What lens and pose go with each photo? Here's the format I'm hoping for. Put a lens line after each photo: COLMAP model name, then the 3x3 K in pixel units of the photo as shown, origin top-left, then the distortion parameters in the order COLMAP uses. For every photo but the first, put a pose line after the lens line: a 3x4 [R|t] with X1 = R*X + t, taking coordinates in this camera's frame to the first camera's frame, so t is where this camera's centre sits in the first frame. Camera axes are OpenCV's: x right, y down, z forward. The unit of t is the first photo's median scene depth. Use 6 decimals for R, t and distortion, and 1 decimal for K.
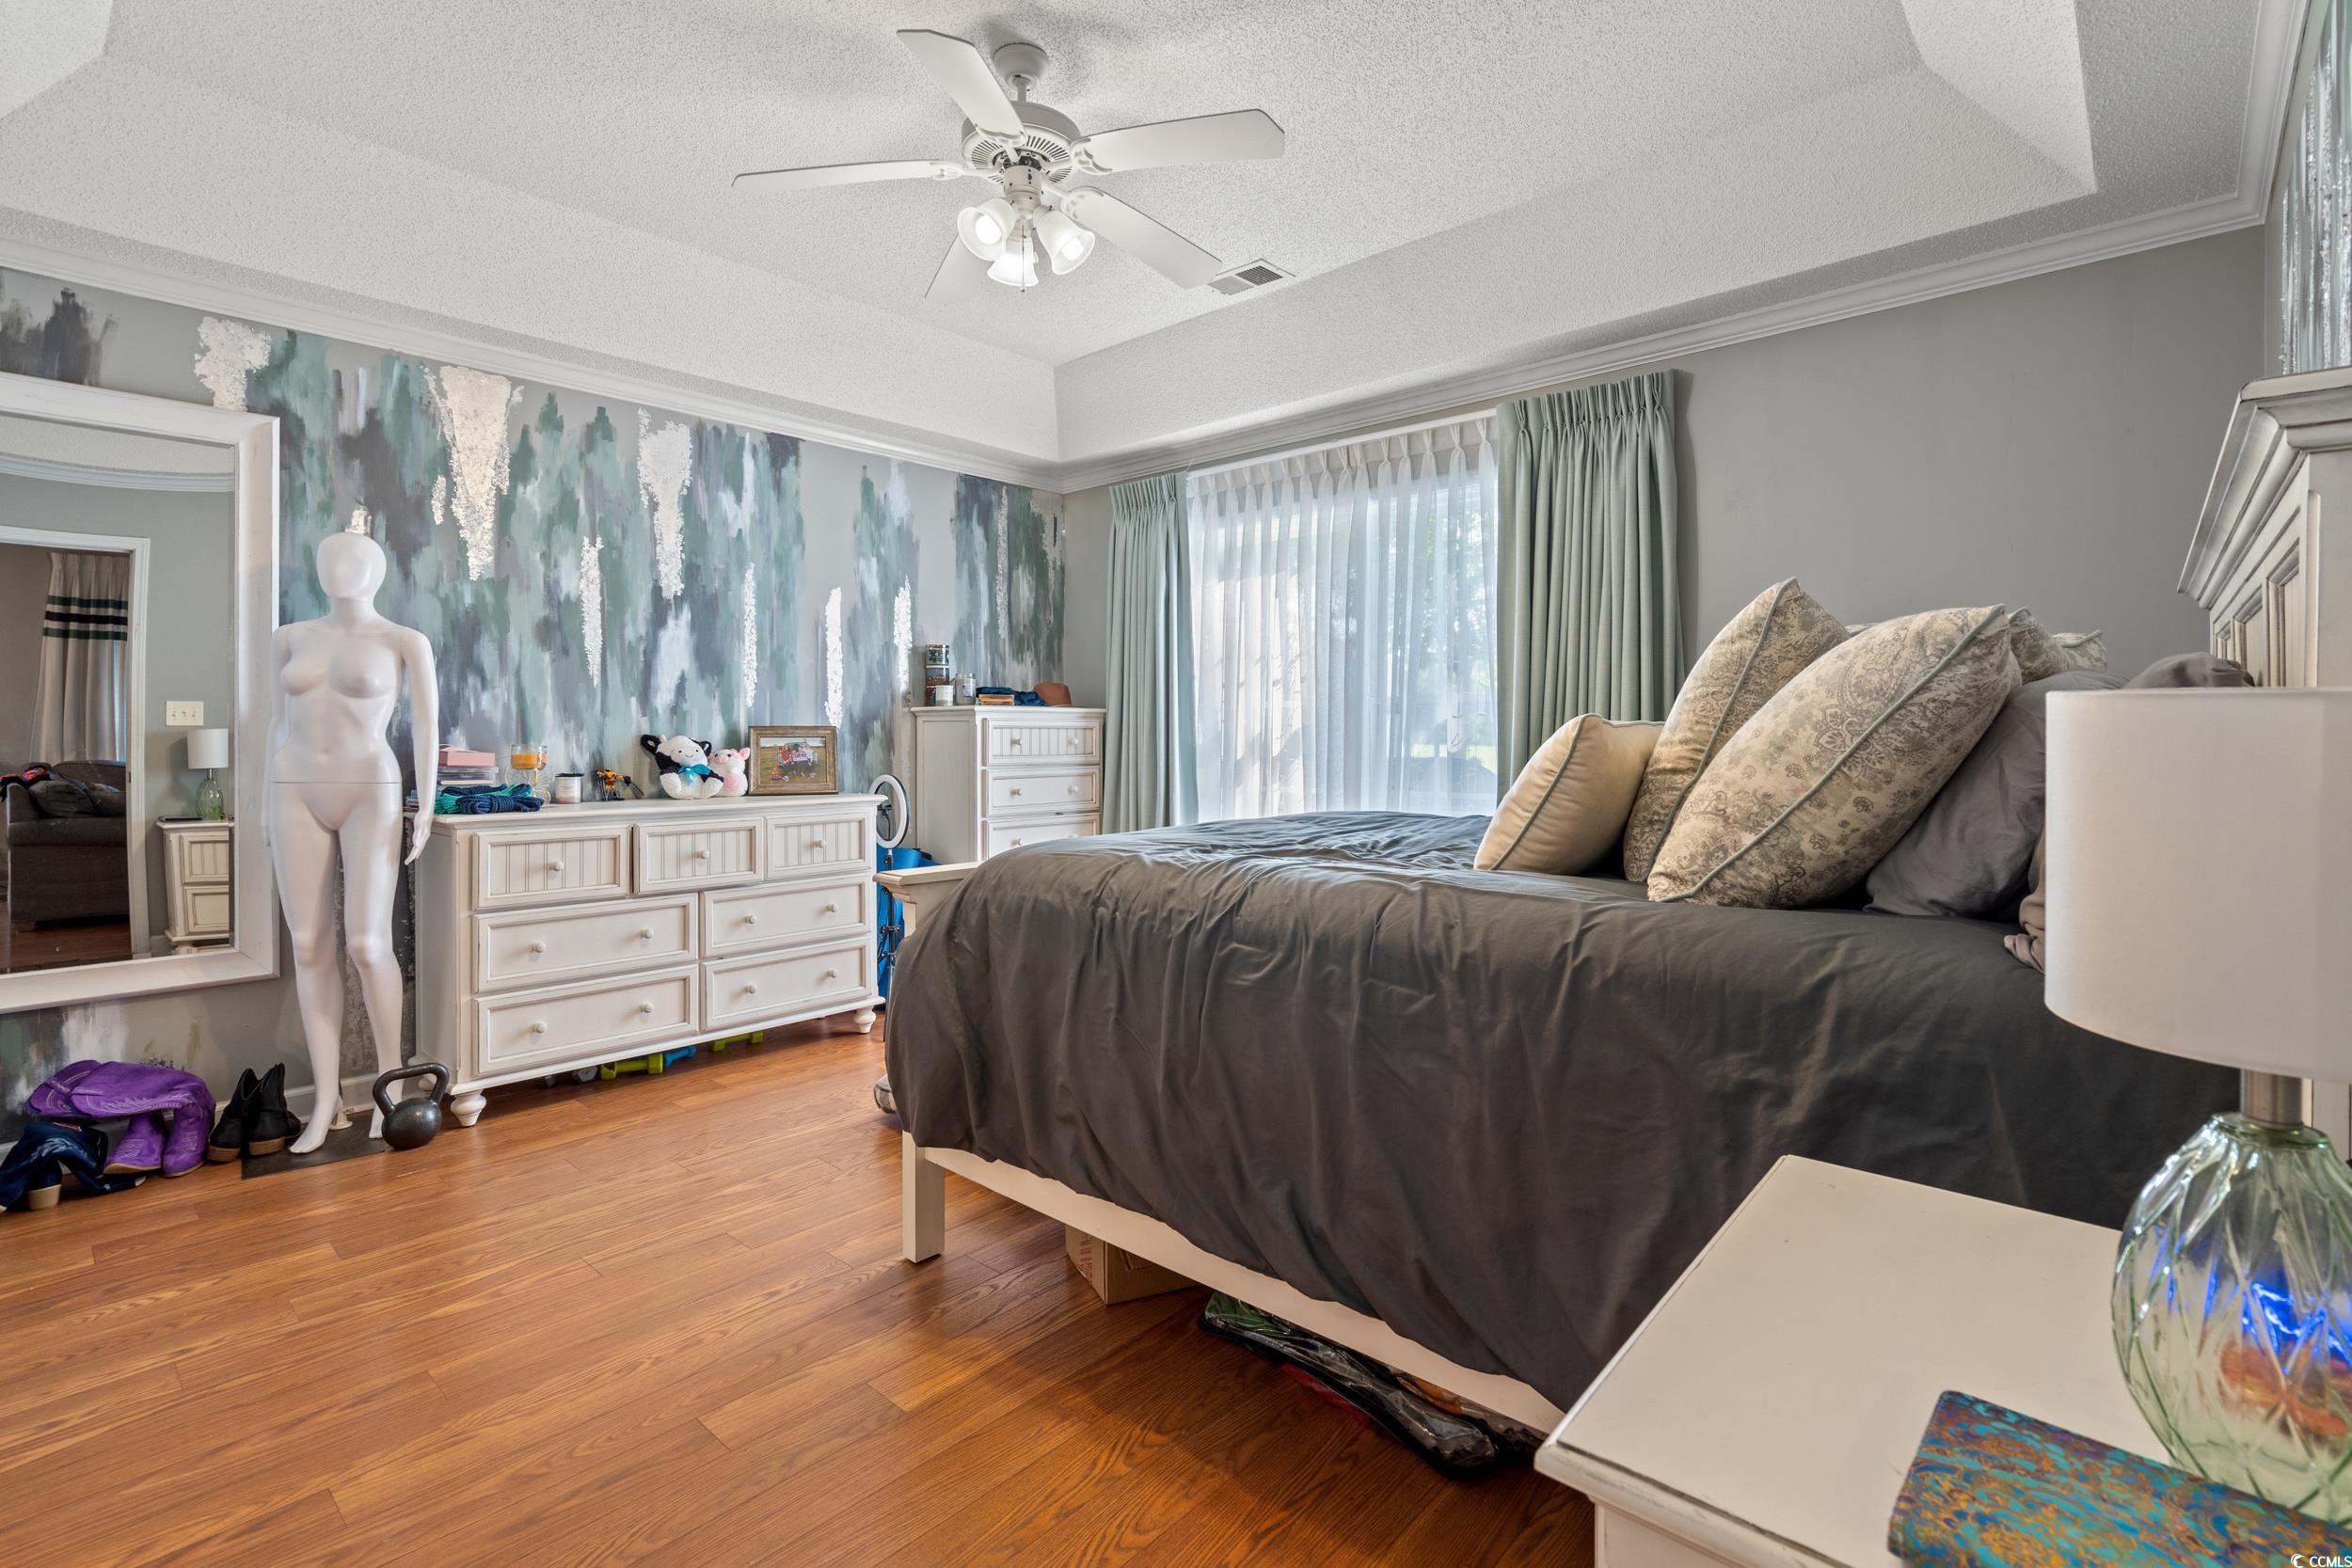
lens RADIAL K [[1082.2, 0, 1181.7], [0, 1082.2, 761.9], [0, 0, 1]] dist [-0.005718, 0.004167]
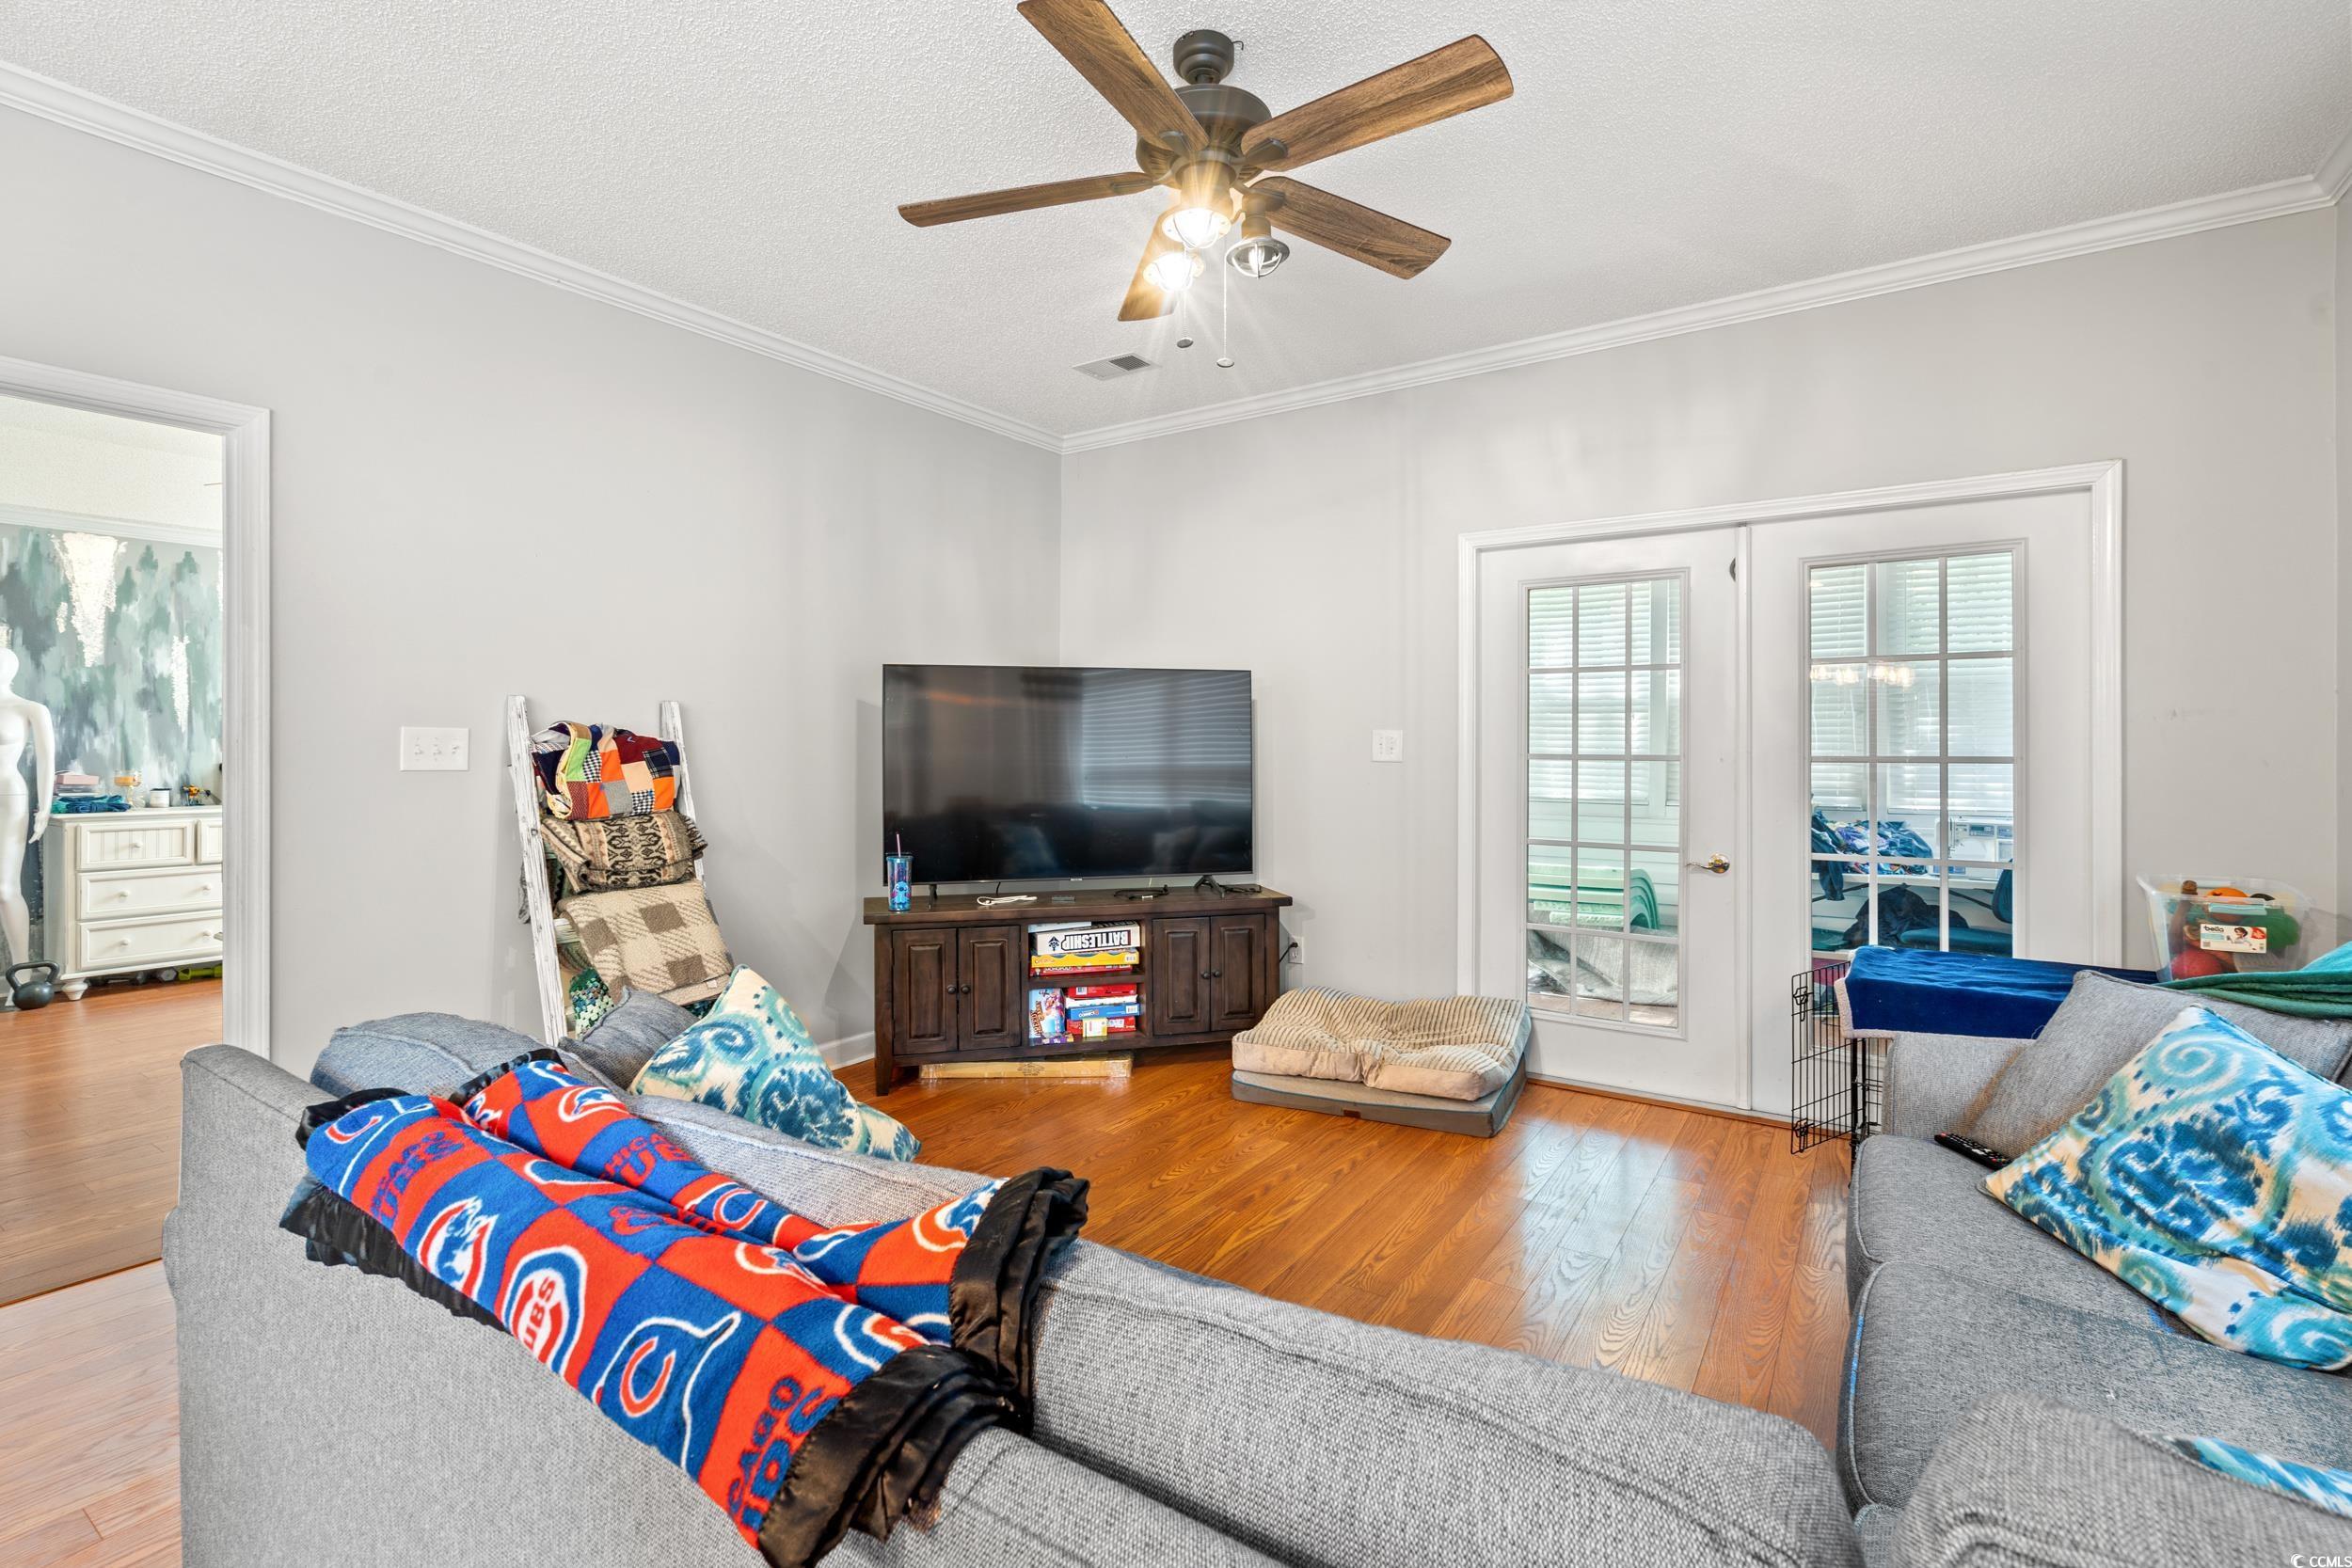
lens RADIAL K [[1082.2, 0, 1169.6], [0, 1082.2, 765.7], [0, 0, 1]] dist [-0.005718, 0.004167]
pose [[0.989679, -0.000145, 0.143300, 0.695940], [0.000634, 0.999994, -0.003372, -0.017328], [-0.143299, 0.003428, 0.989673, -0.805568]]
